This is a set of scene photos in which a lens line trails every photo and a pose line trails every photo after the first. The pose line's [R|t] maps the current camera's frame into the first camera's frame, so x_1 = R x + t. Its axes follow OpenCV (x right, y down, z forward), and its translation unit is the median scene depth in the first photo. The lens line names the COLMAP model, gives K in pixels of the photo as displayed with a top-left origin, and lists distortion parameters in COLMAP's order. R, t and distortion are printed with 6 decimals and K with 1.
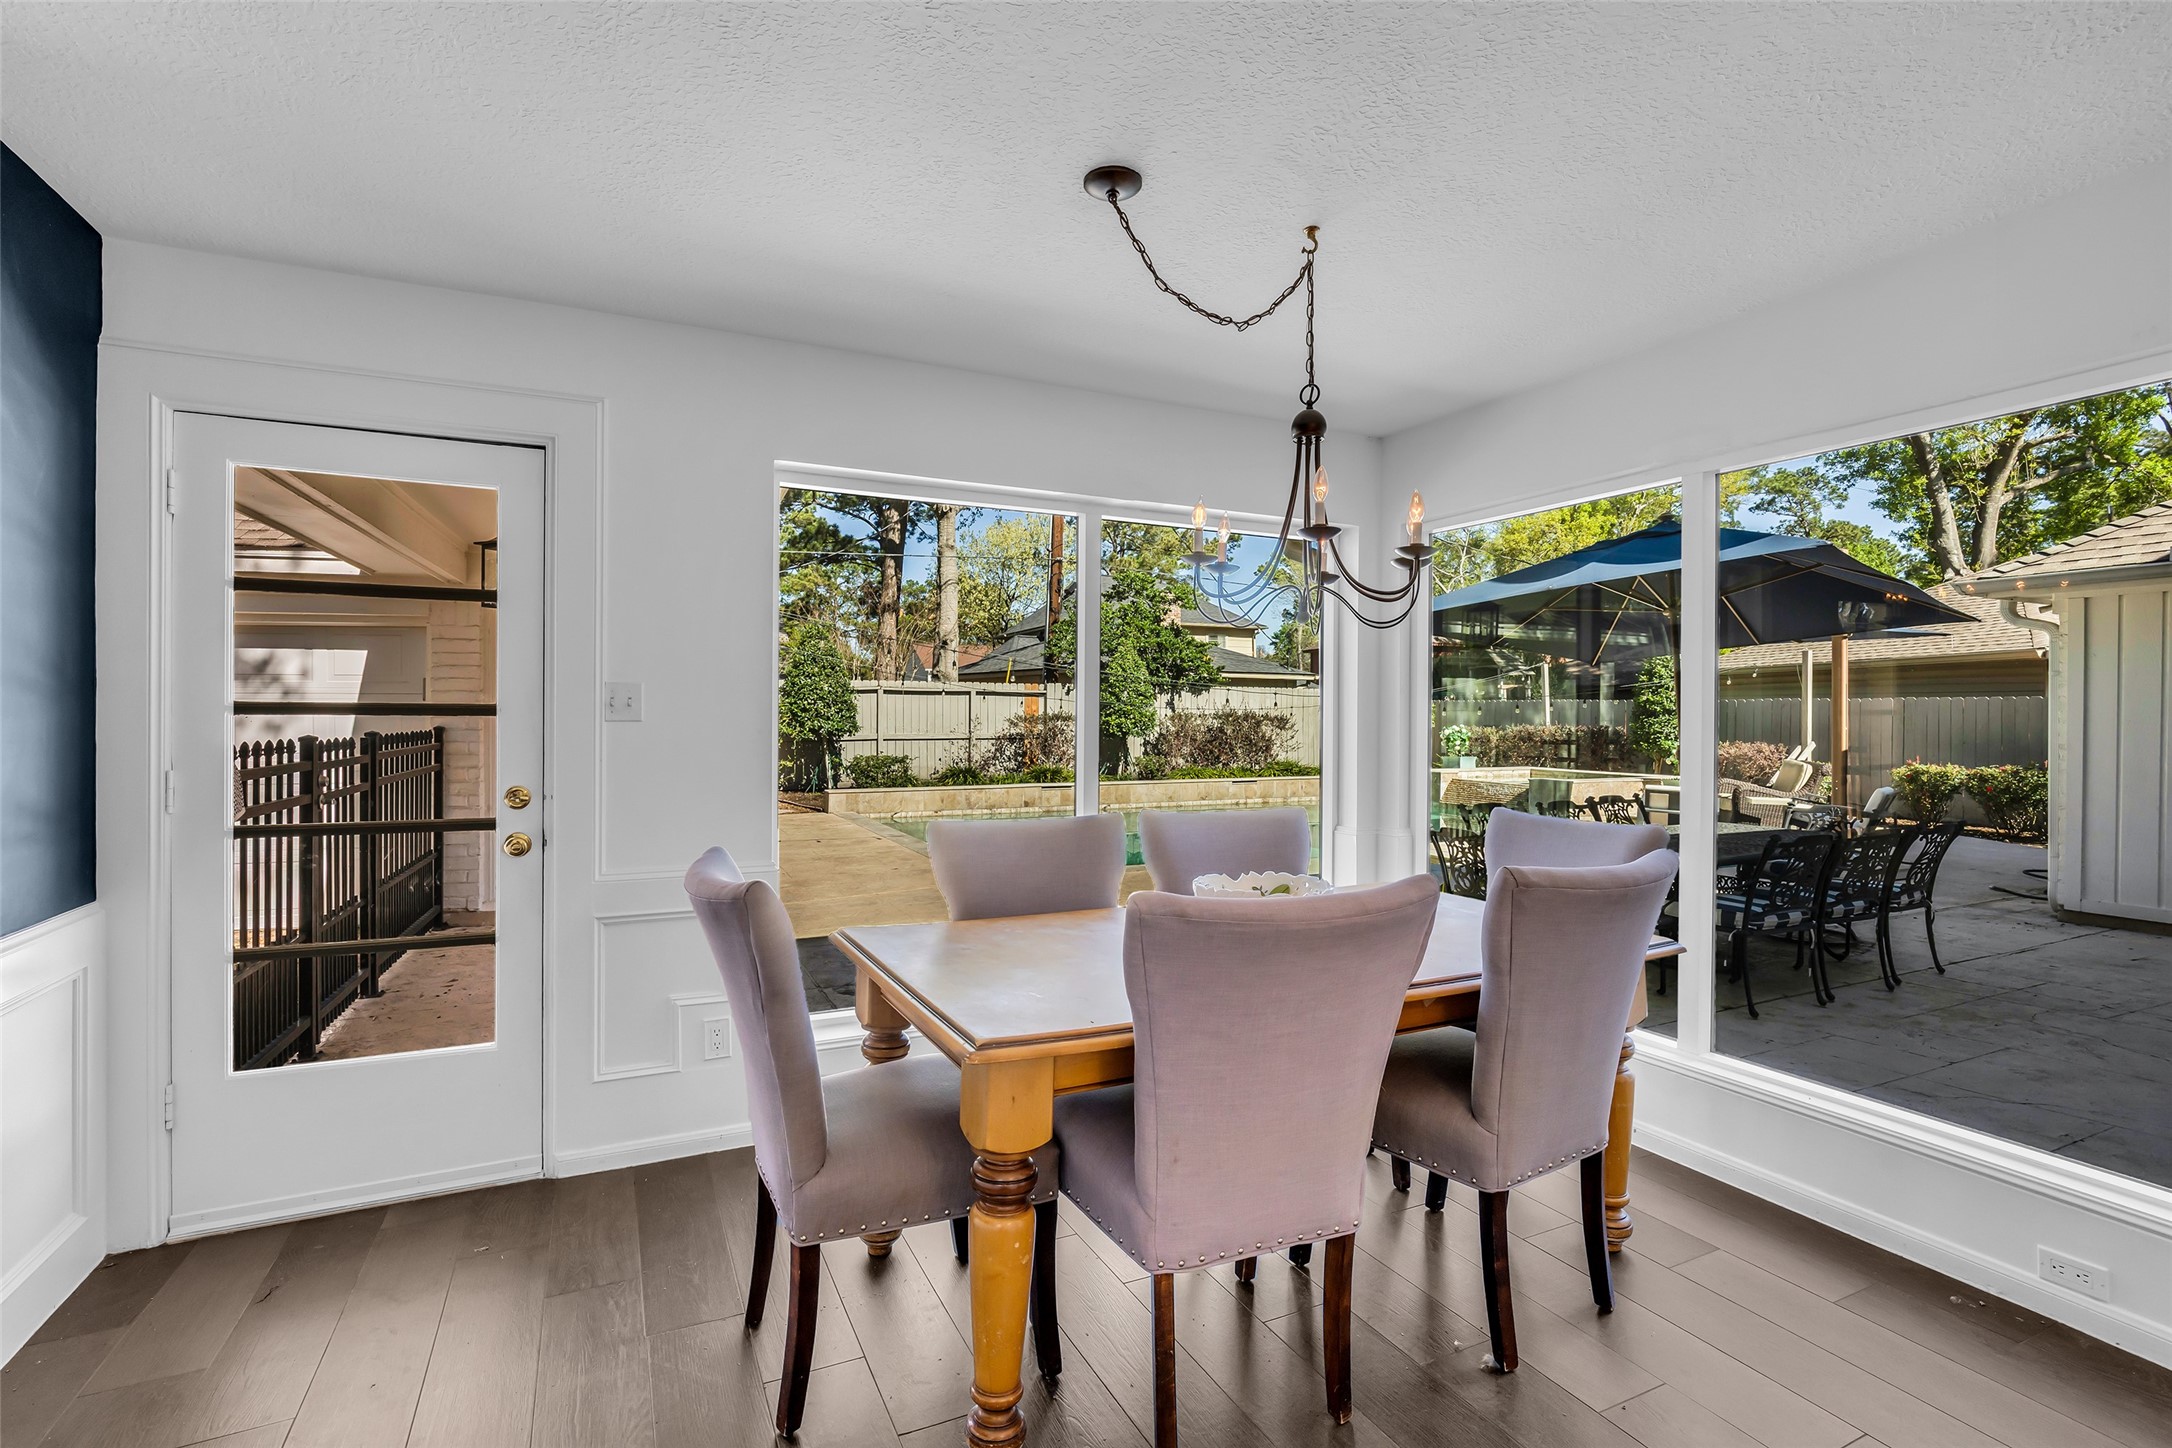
lens RADIAL K [[990.6, 0, 1082.3], [0, 990.6, 736.5], [0, 0, 1]] dist [-0.019200, 0.003896]
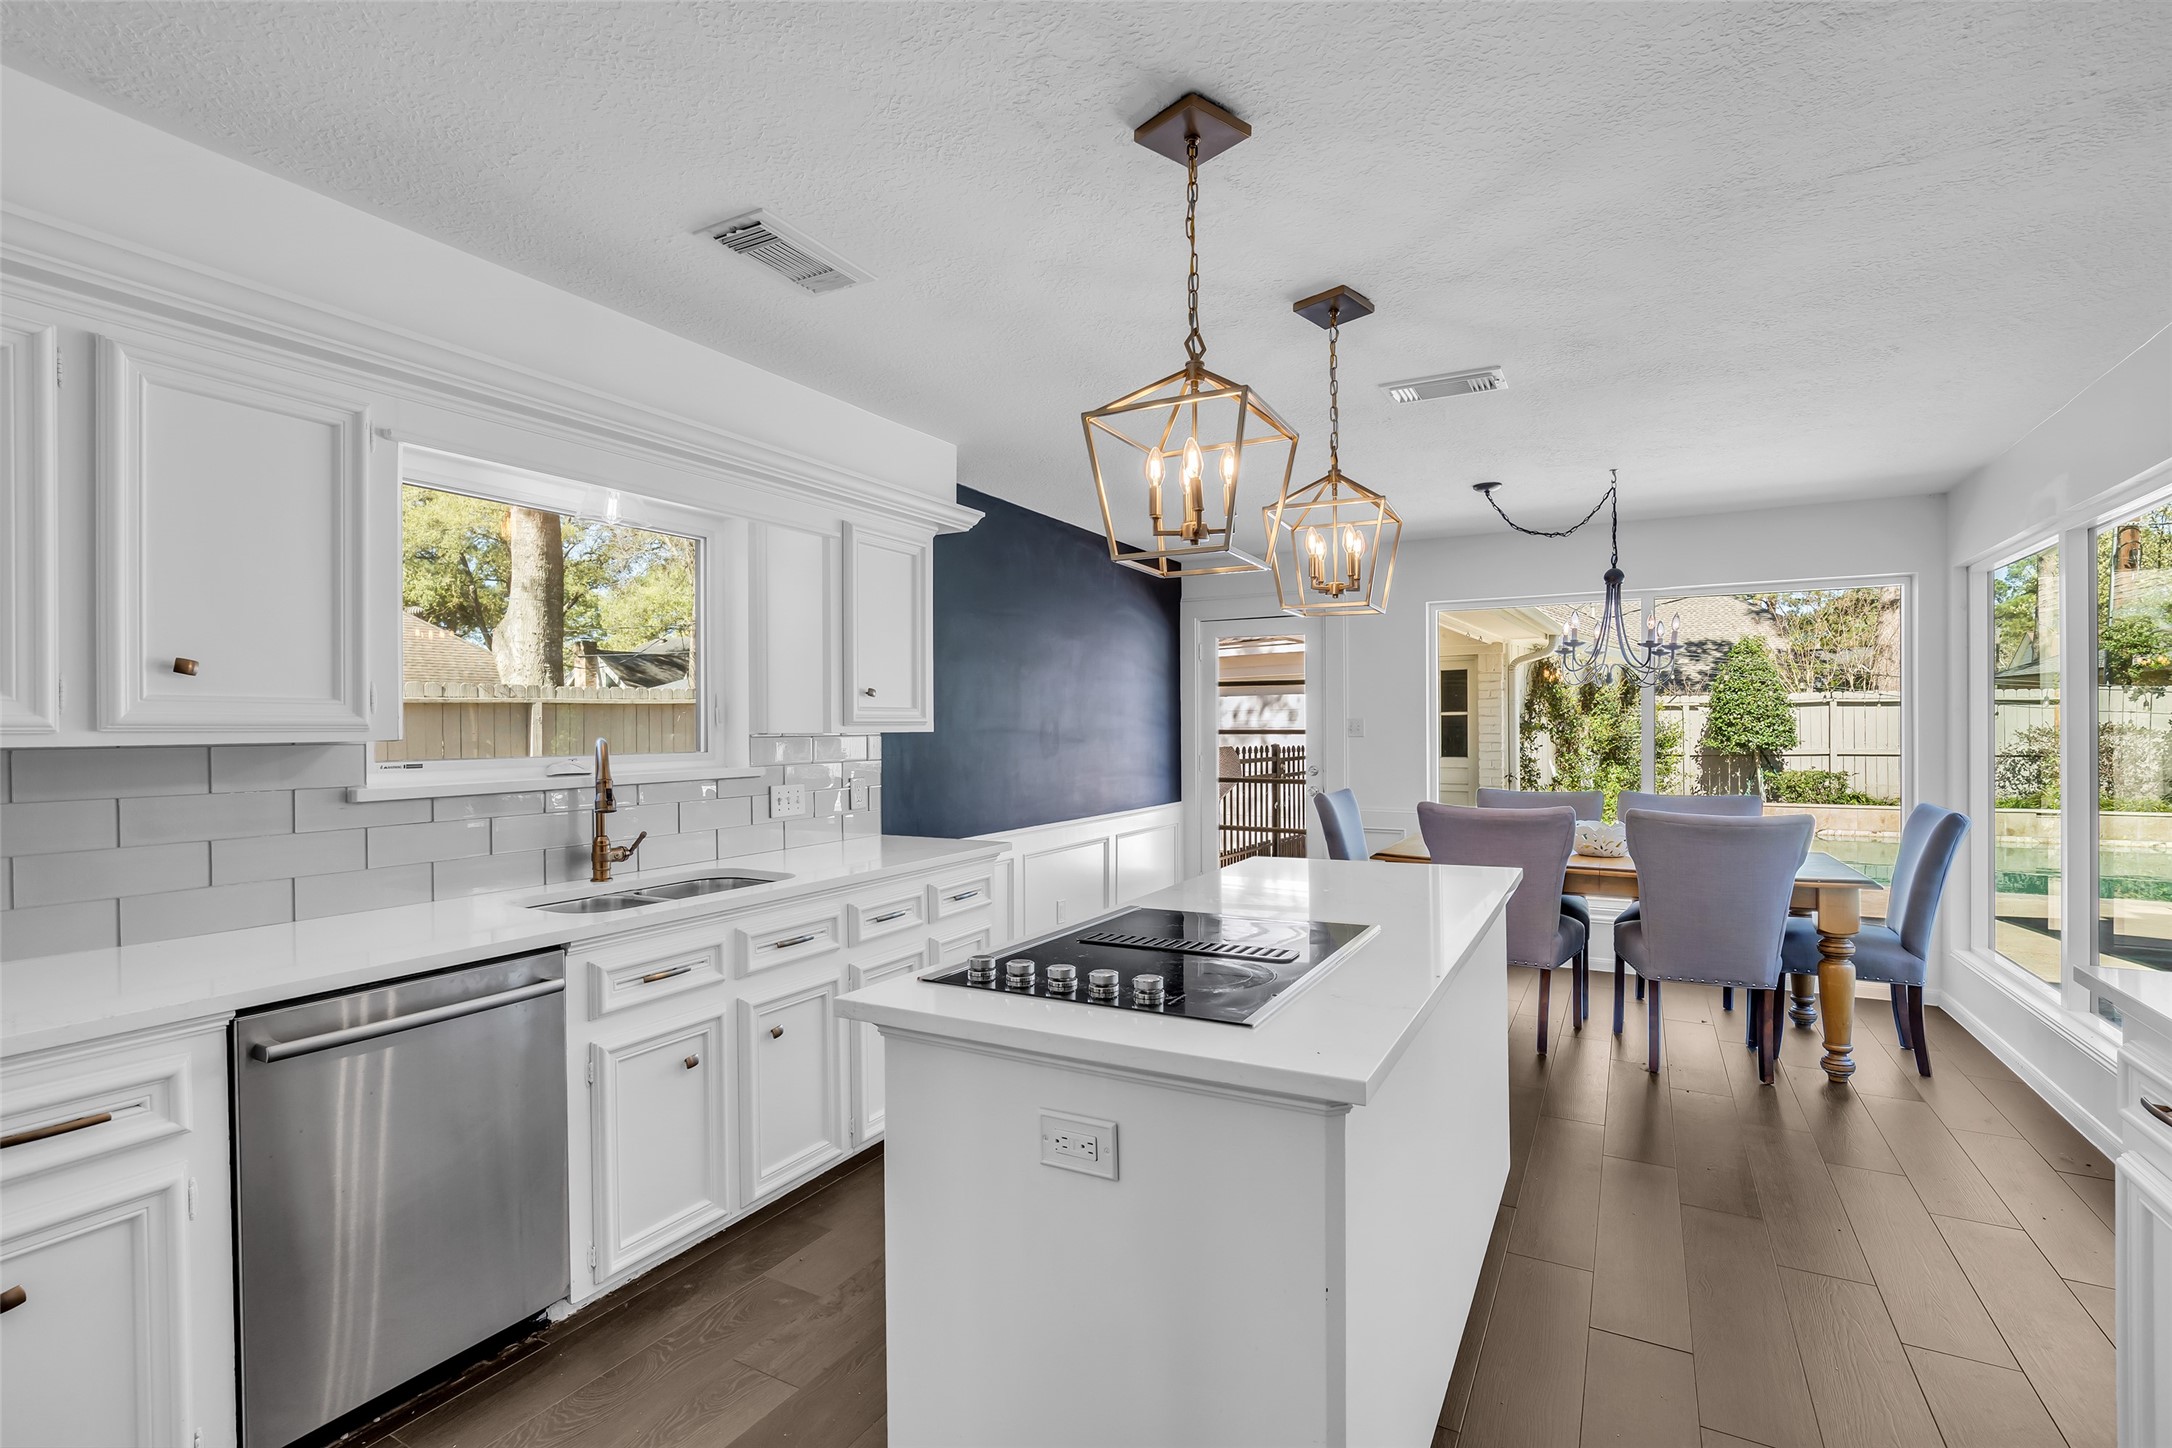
lens RADIAL K [[990.6, 0, 1085.8], [0, 990.6, 731.4], [0, 0, 1]] dist [-0.019200, 0.003896]
pose [[0.564538, -0.004508, -0.825395, 0.703631], [-0.011100, 0.999853, -0.013052, 0.004797], [0.825333, 0.016530, 0.564405, -0.498199]]
